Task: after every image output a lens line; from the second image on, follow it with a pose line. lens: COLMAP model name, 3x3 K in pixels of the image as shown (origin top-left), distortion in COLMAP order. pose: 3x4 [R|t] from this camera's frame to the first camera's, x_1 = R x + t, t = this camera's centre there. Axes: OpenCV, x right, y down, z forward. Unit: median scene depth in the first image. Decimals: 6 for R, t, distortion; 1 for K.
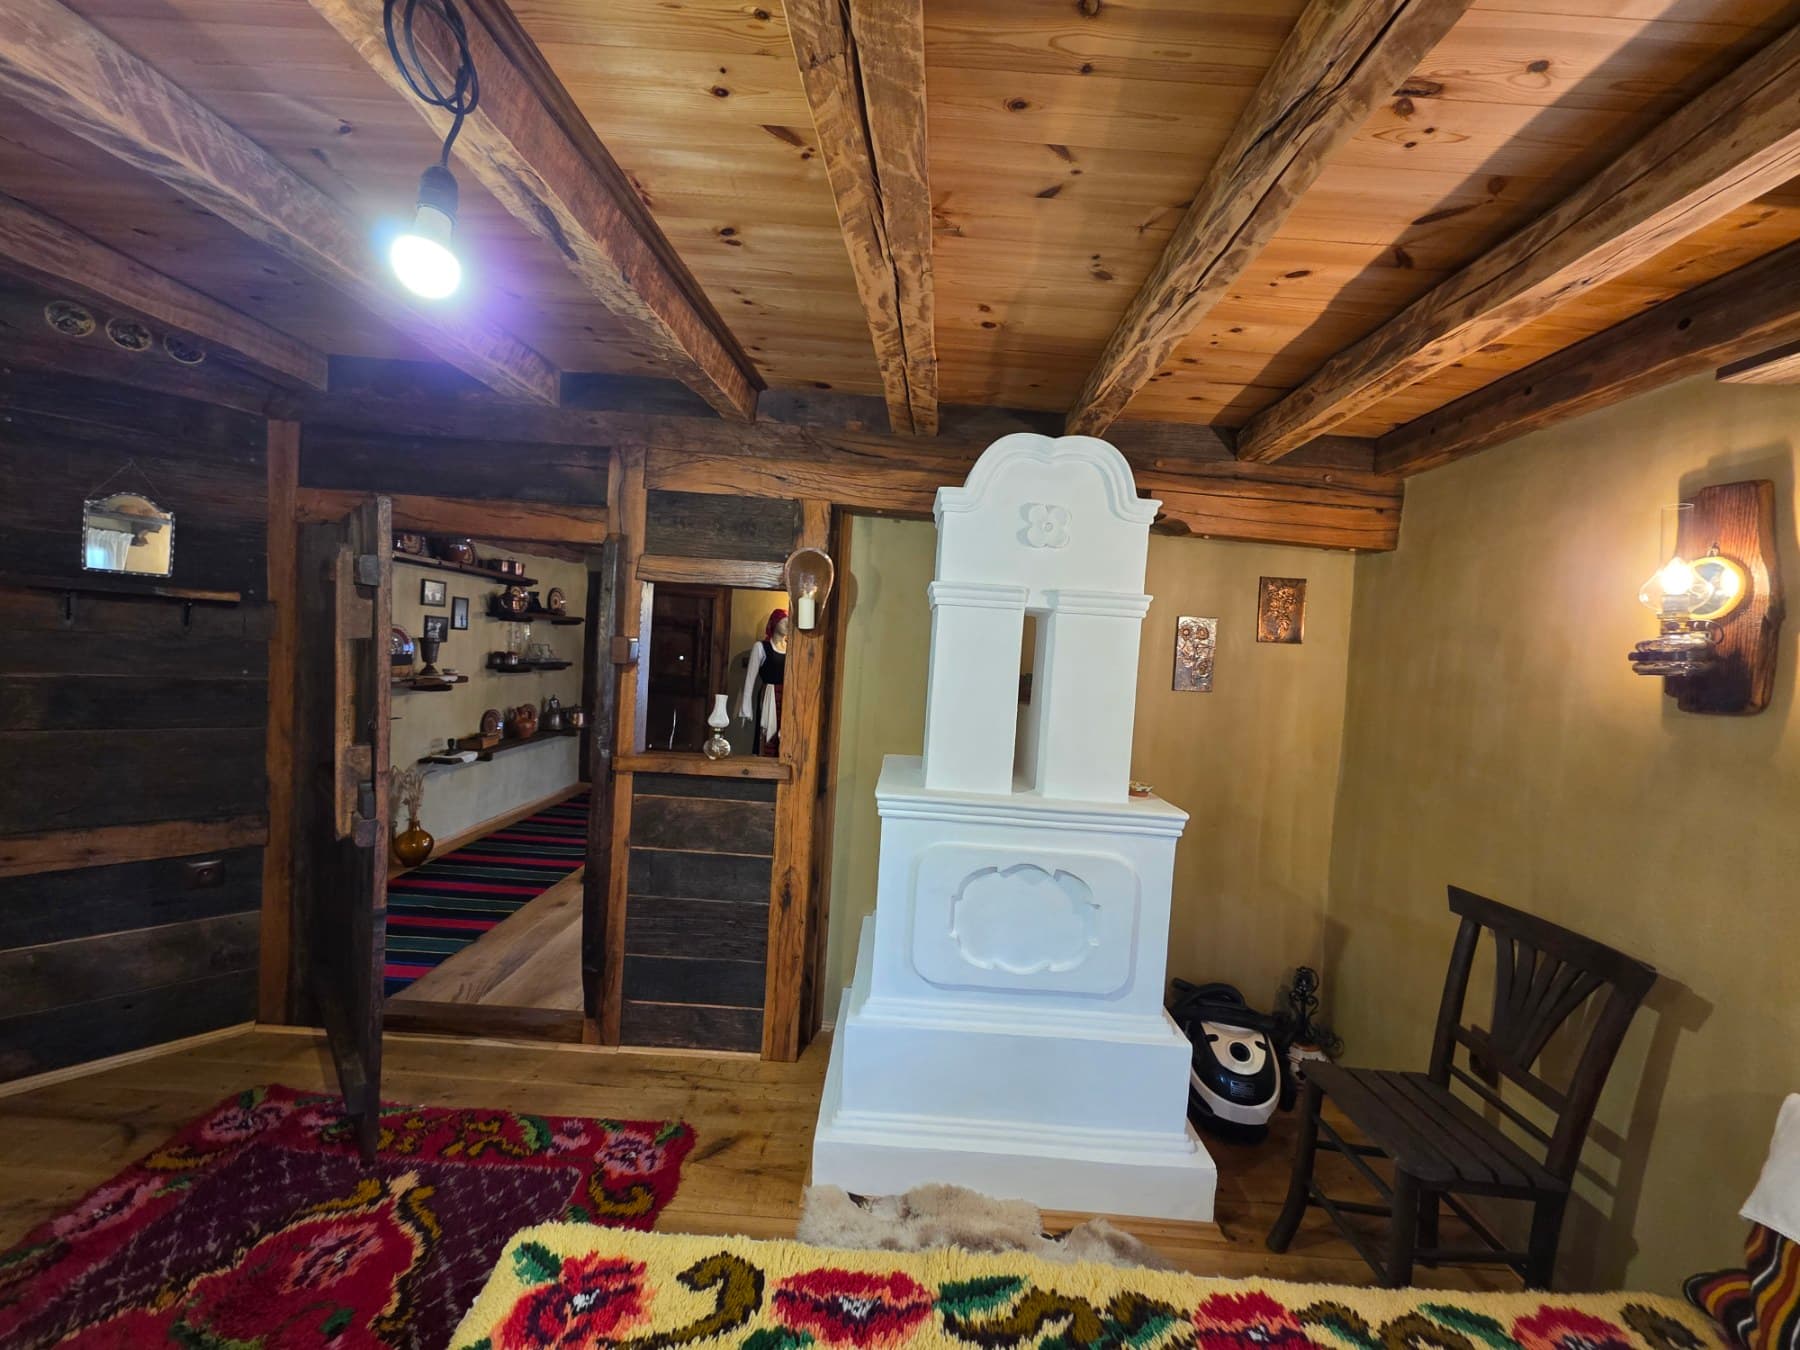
lens RADIAL K [[715.1, 0, 901.4], [0, 715.1, 677.2], [0, 0, 1]] dist [-0.004018, -0.000176]
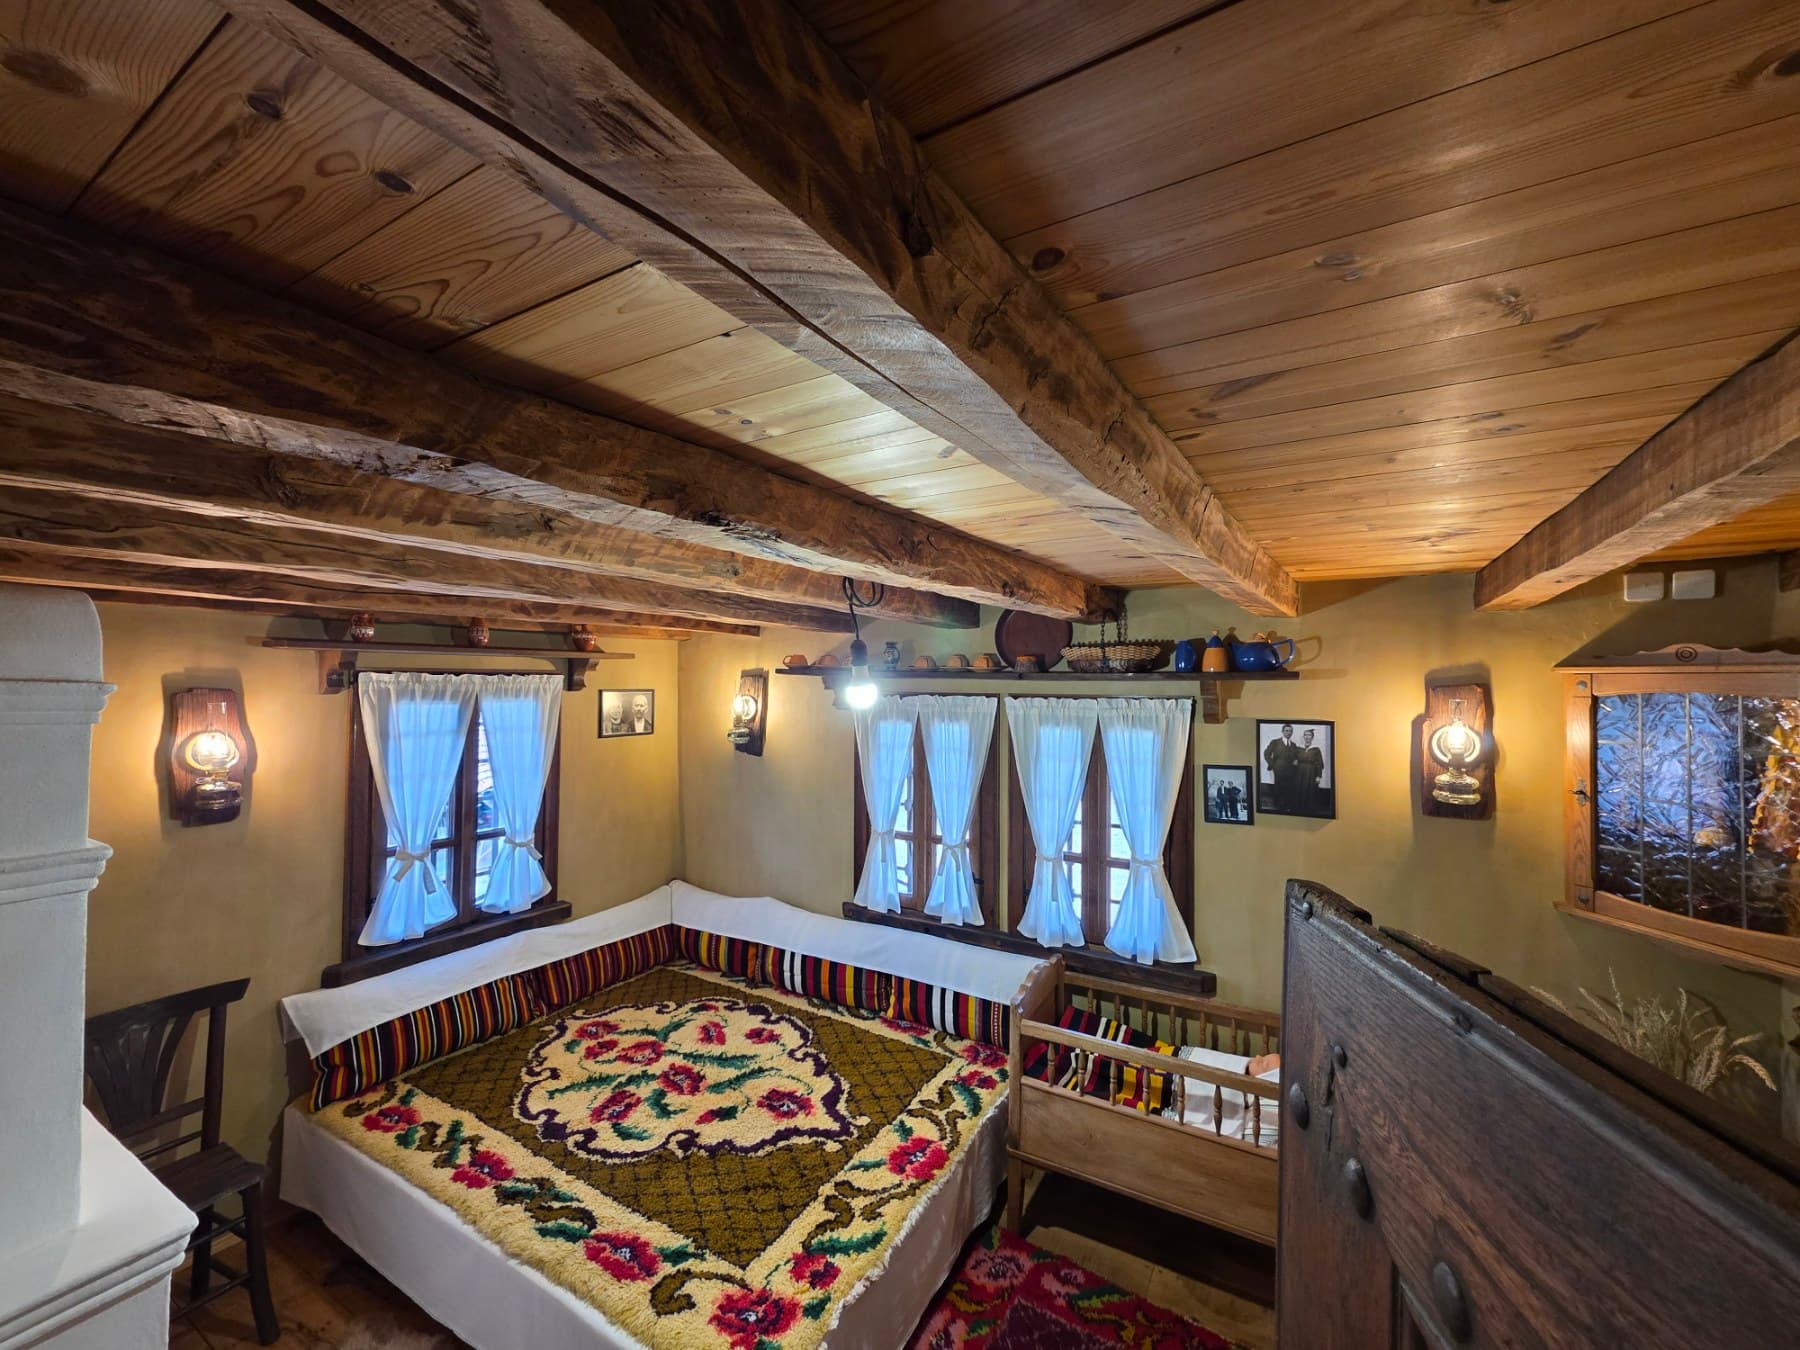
lens RADIAL K [[715.1, 0, 898.0], [0, 715.1, 668.4], [0, 0, 1]] dist [-0.004018, -0.000176]
pose [[-0.864735, -0.054199, 0.499296, -0.881491], [-0.038359, 0.998383, 0.041942, -0.367409], [-0.500762, 0.017116, -0.865416, 1.341807]]
